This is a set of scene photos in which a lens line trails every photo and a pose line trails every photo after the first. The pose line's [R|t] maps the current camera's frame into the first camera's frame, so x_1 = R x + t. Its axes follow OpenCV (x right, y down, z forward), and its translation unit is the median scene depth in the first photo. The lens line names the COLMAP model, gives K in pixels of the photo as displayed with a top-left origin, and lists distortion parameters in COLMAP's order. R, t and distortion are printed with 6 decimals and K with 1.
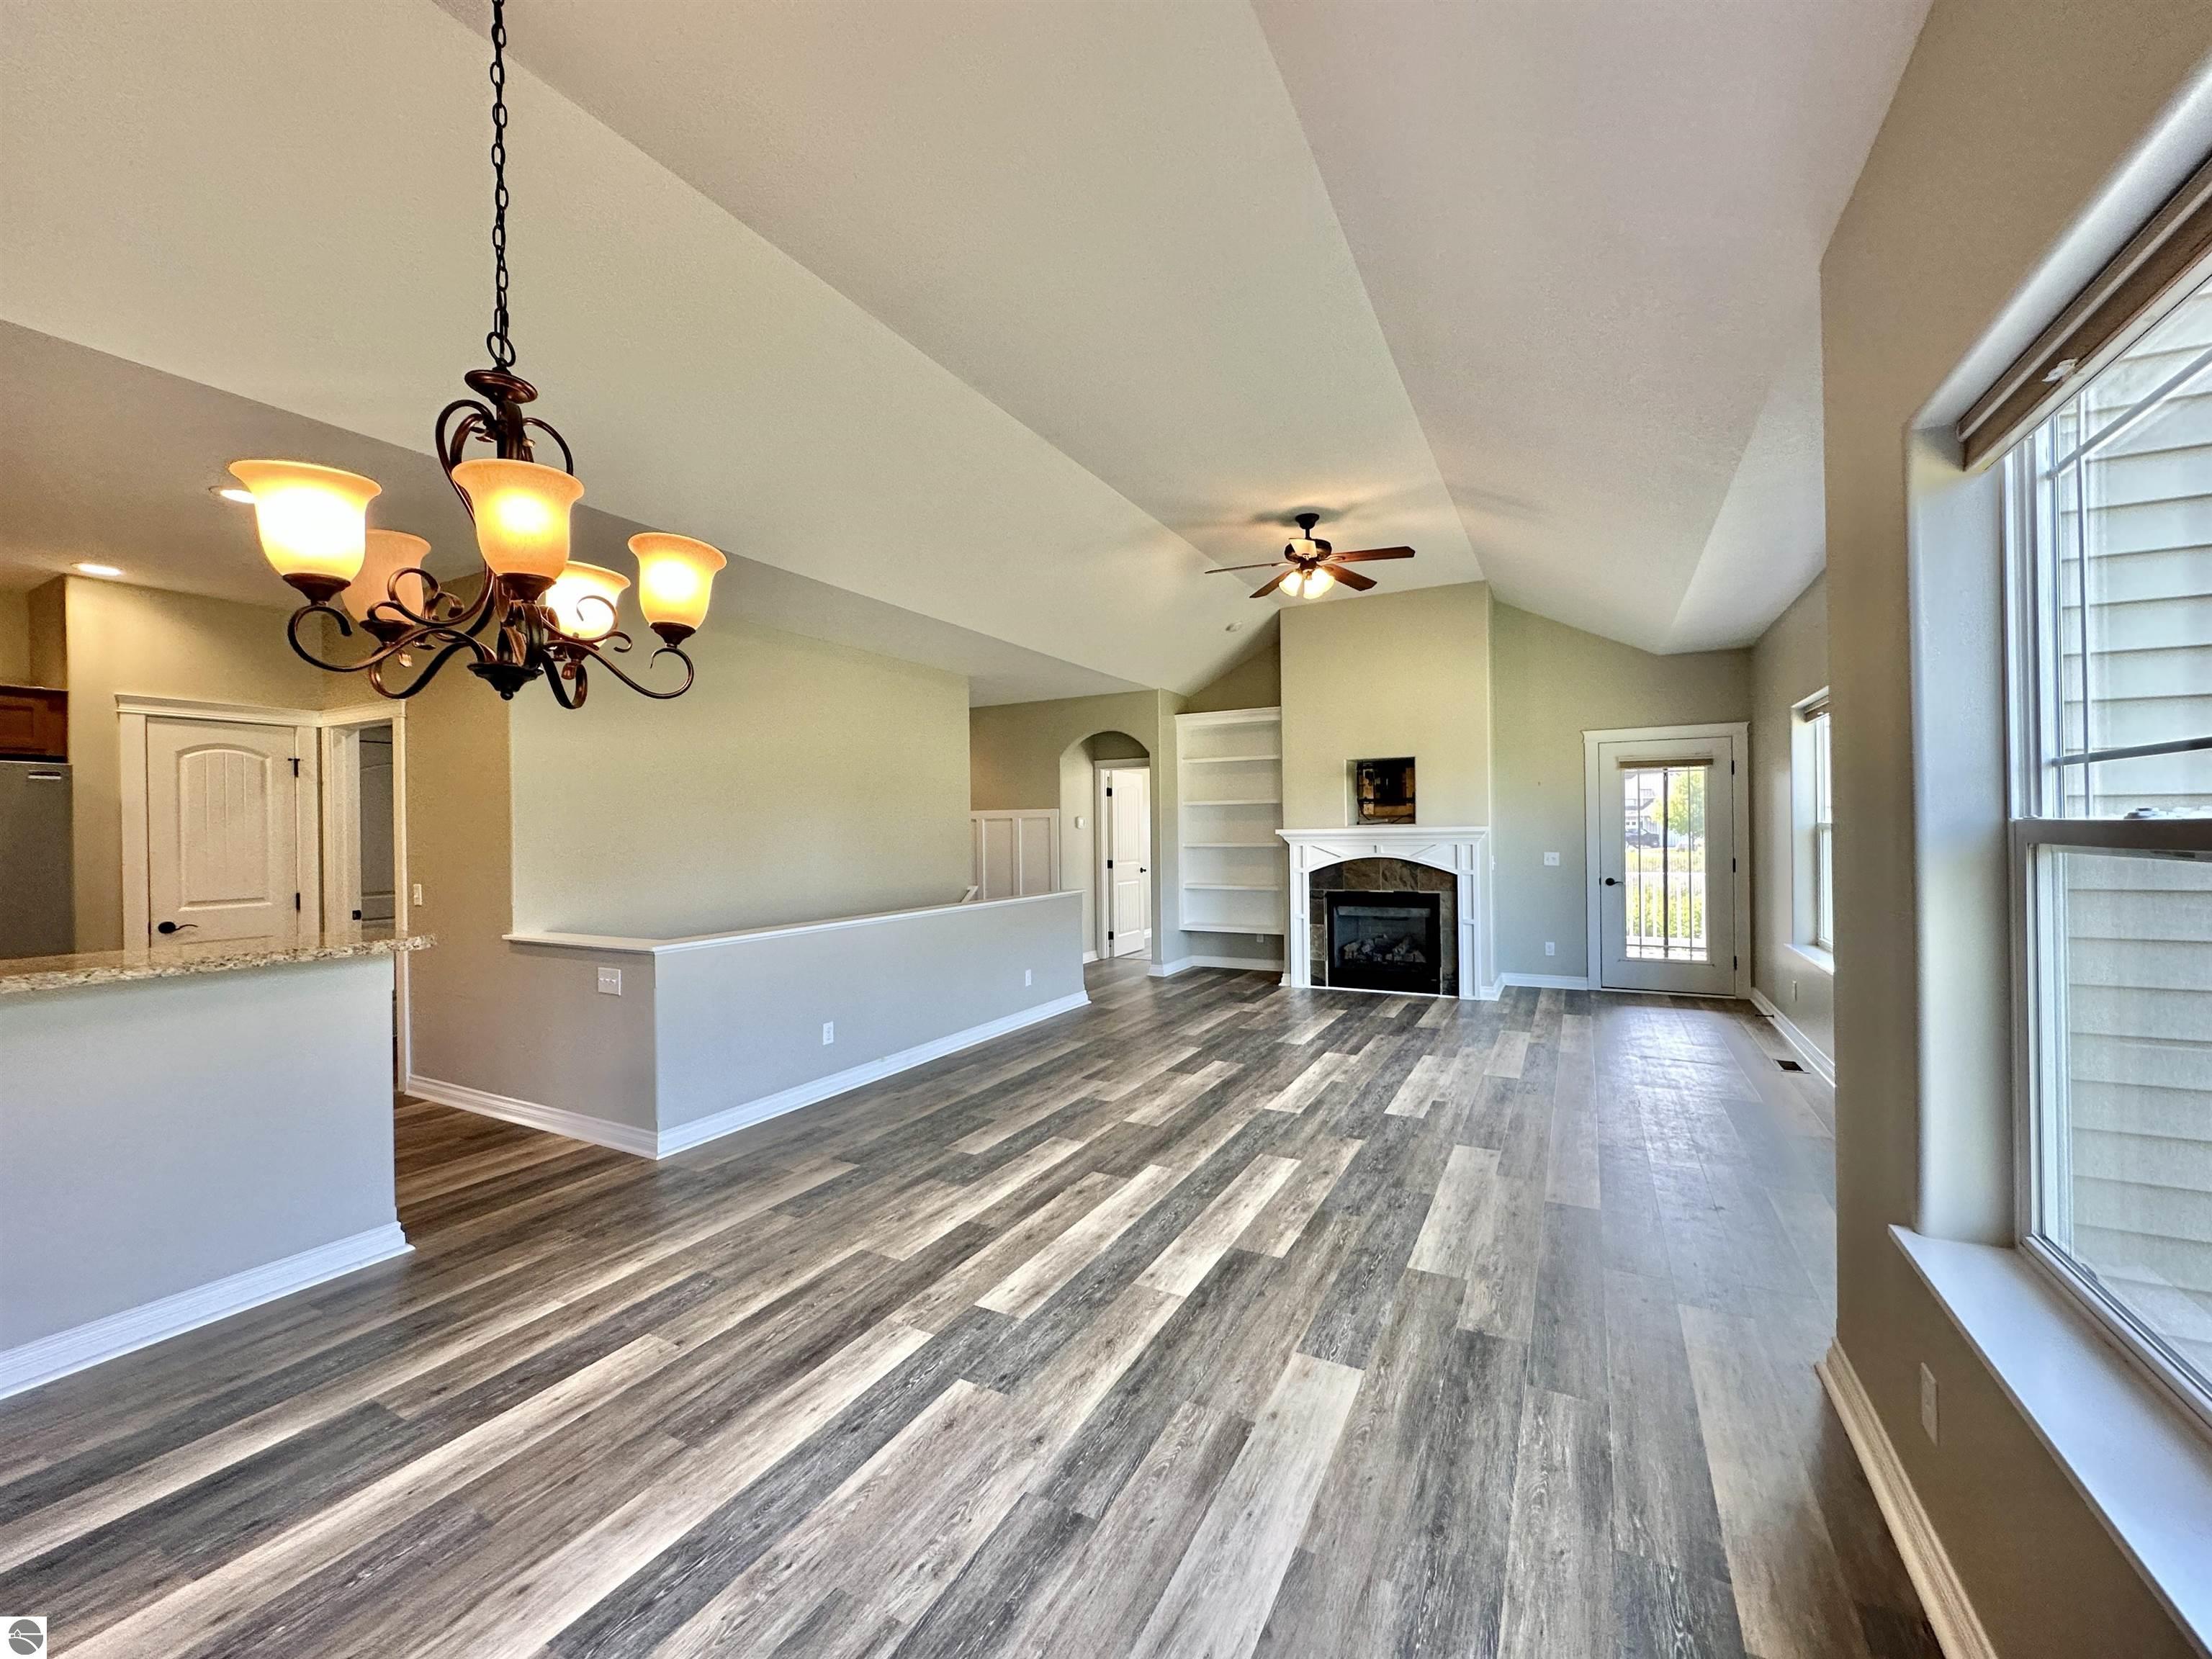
lens RADIAL K [[886.5, 0, 1104.6], [0, 886.5, 829.1], [0, 0, 1]] dist [-0.001717, 0.000337]
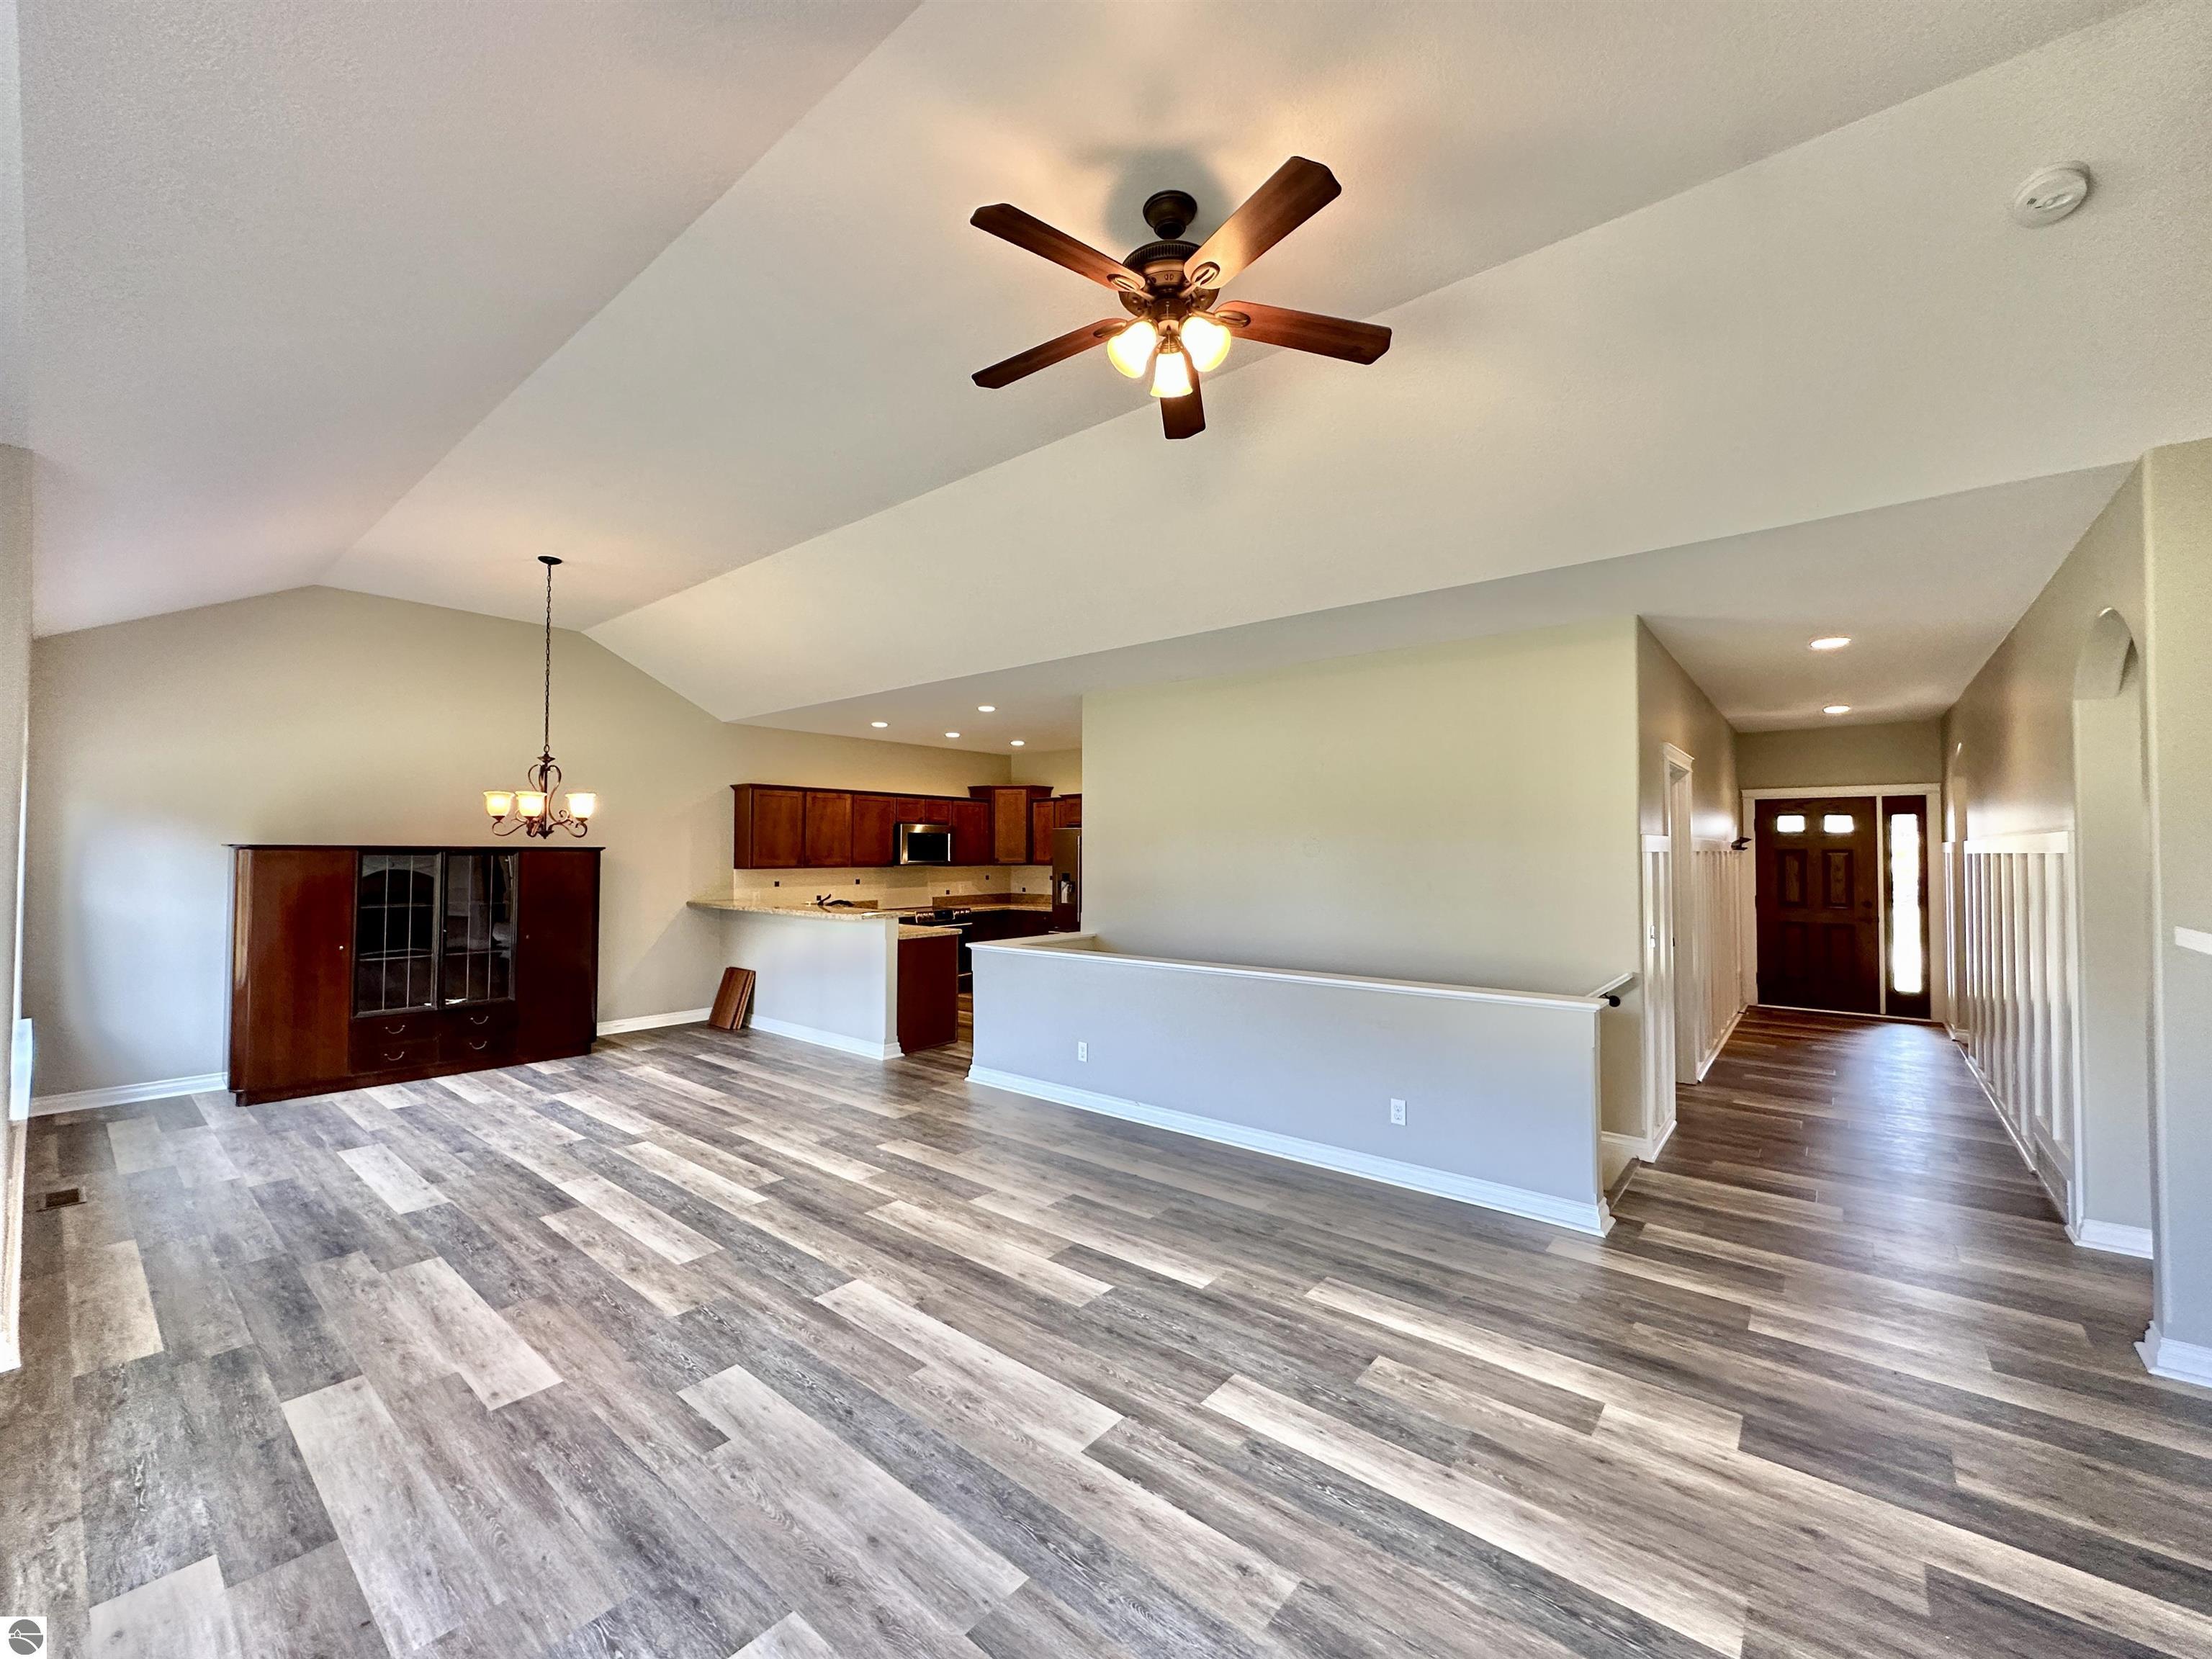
lens RADIAL K [[886.5, 0, 1104.6], [0, 886.5, 829.1], [0, 0, 1]] dist [-0.001717, 0.000337]
pose [[-0.195841, -0.011531, -0.980568, 1.018903], [0.004613, 0.999909, -0.012679, -0.049919], [0.980625, -0.007006, -0.195770, 1.602978]]
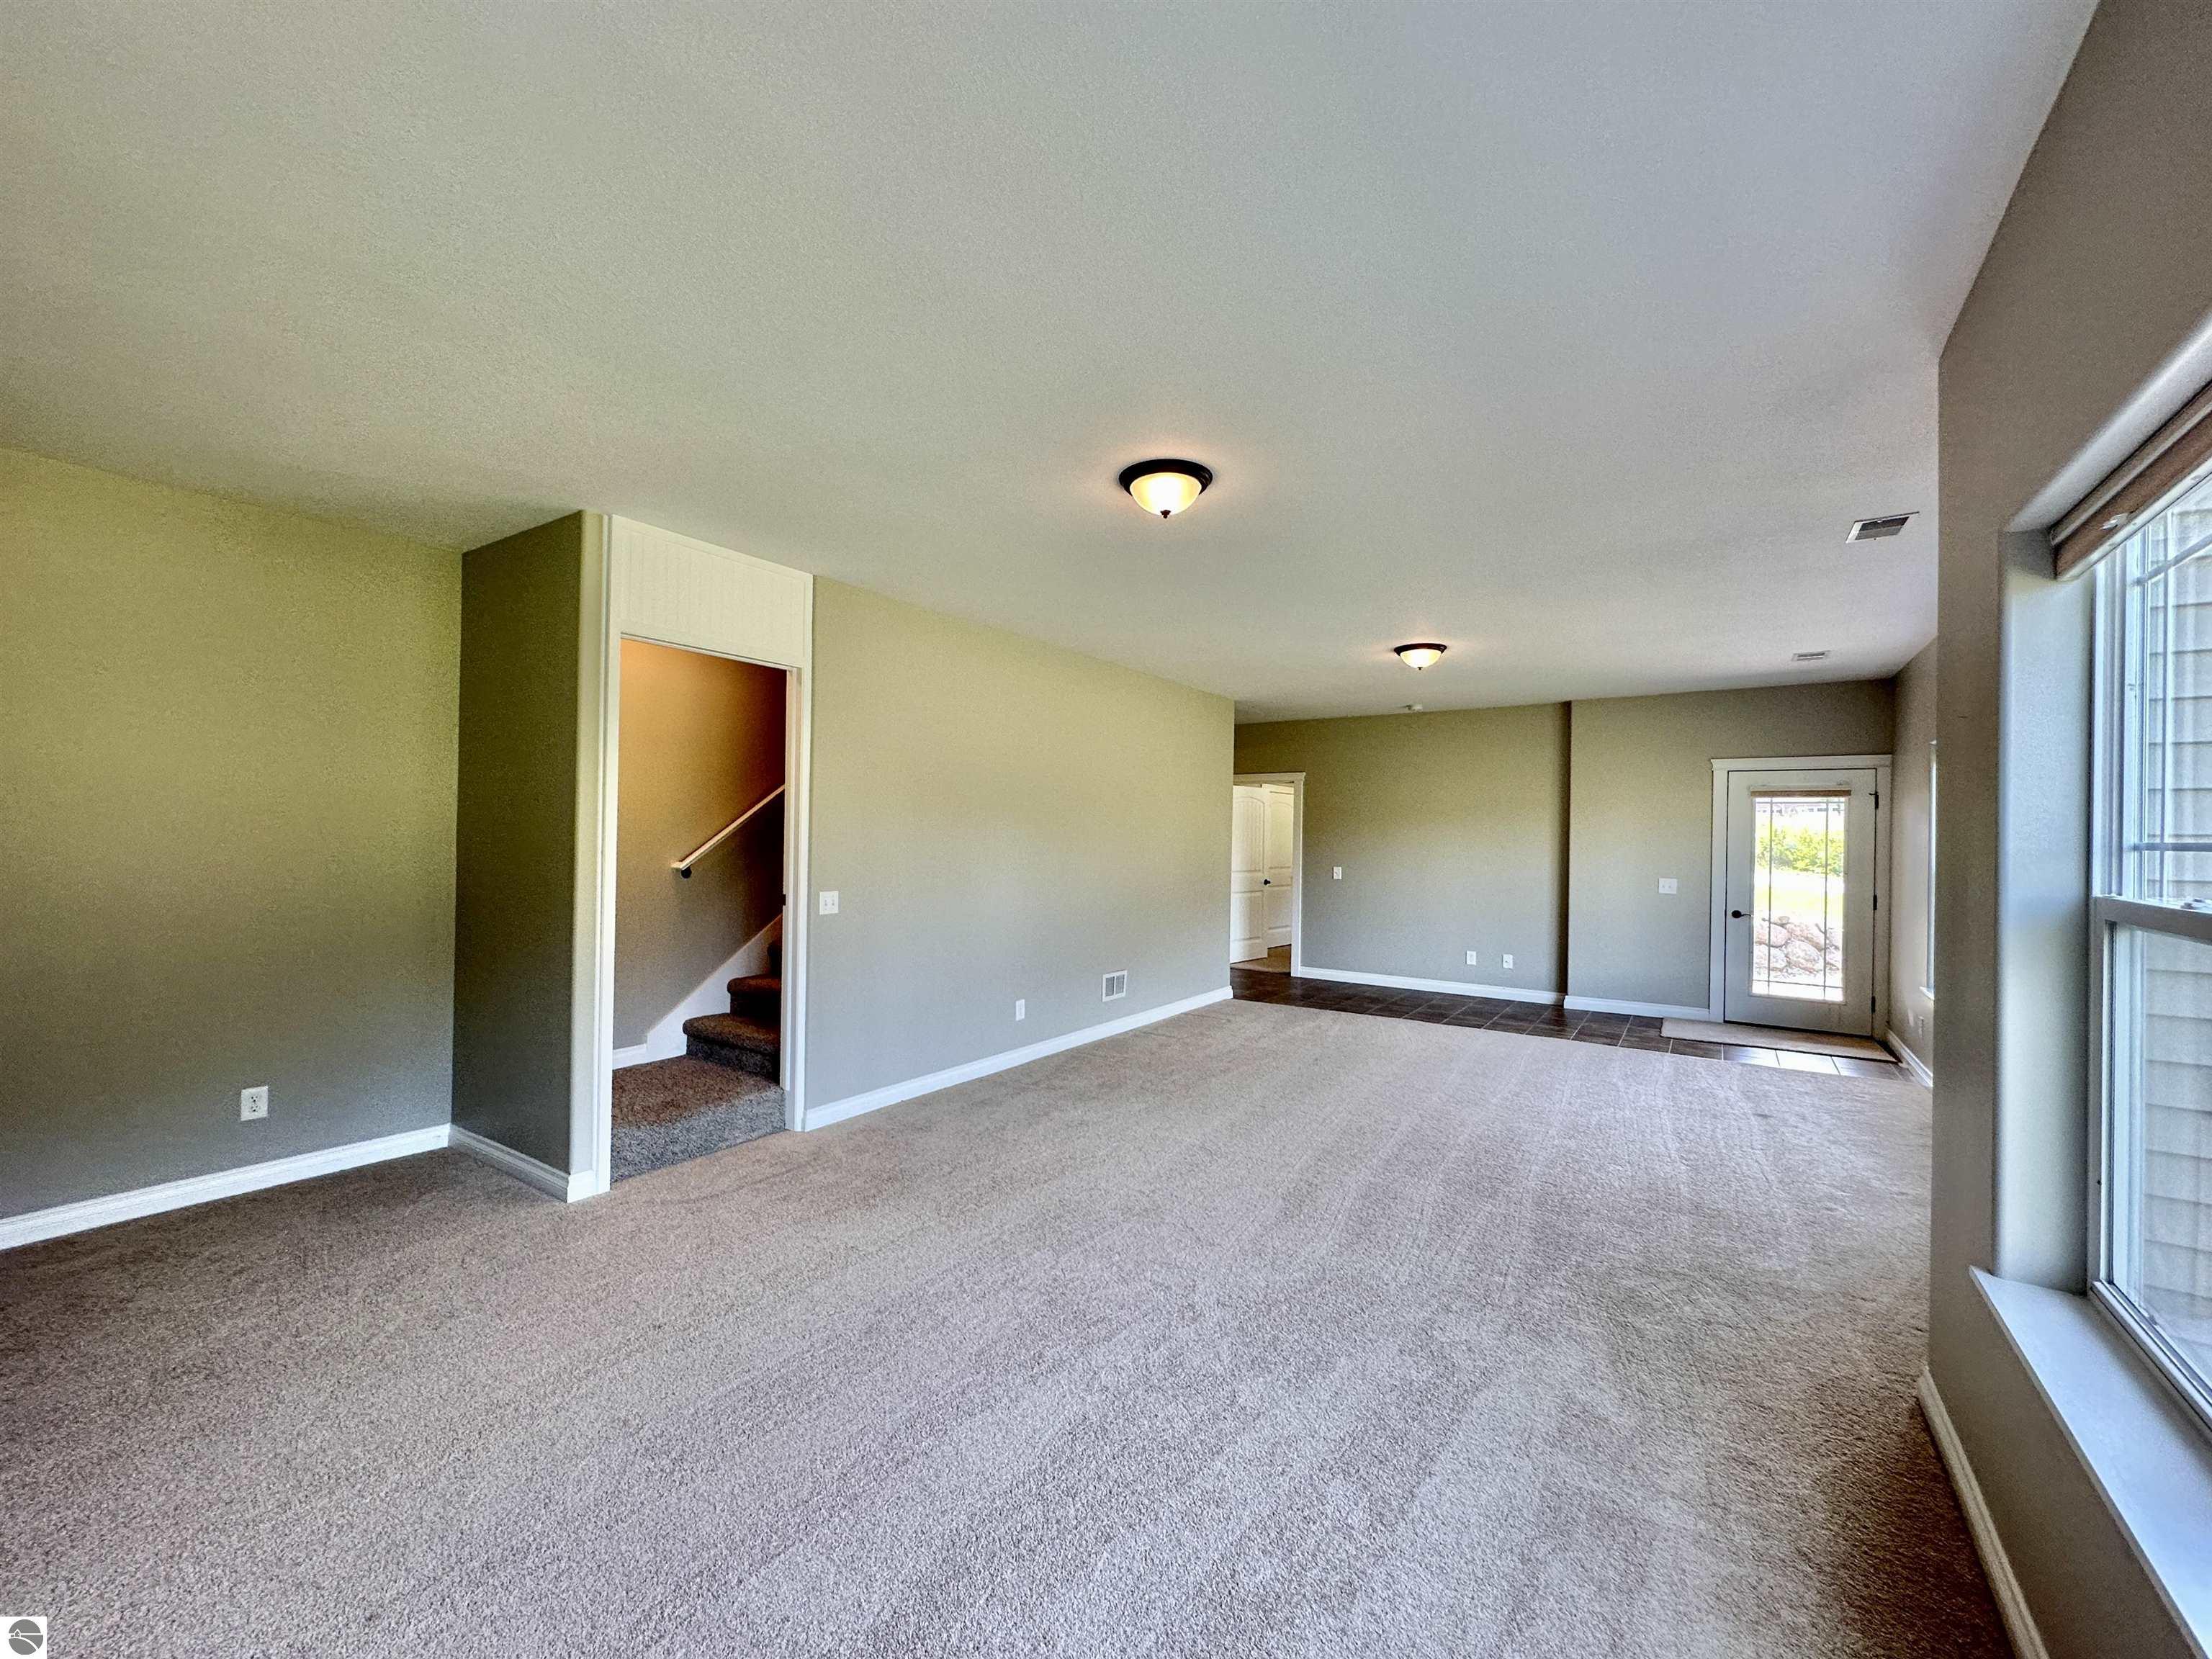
lens RADIAL K [[880.4, 0, 1120.5], [0, 880.4, 836.5], [0, 0, 1]] dist [-0.000066, 0.000081]
pose [[0.994720, 0.029069, -0.098418, -0.012467], [-0.029136, 0.999575, 0.000750, -0.012200], [0.098398, 0.002122, 0.995145, -0.043481]]
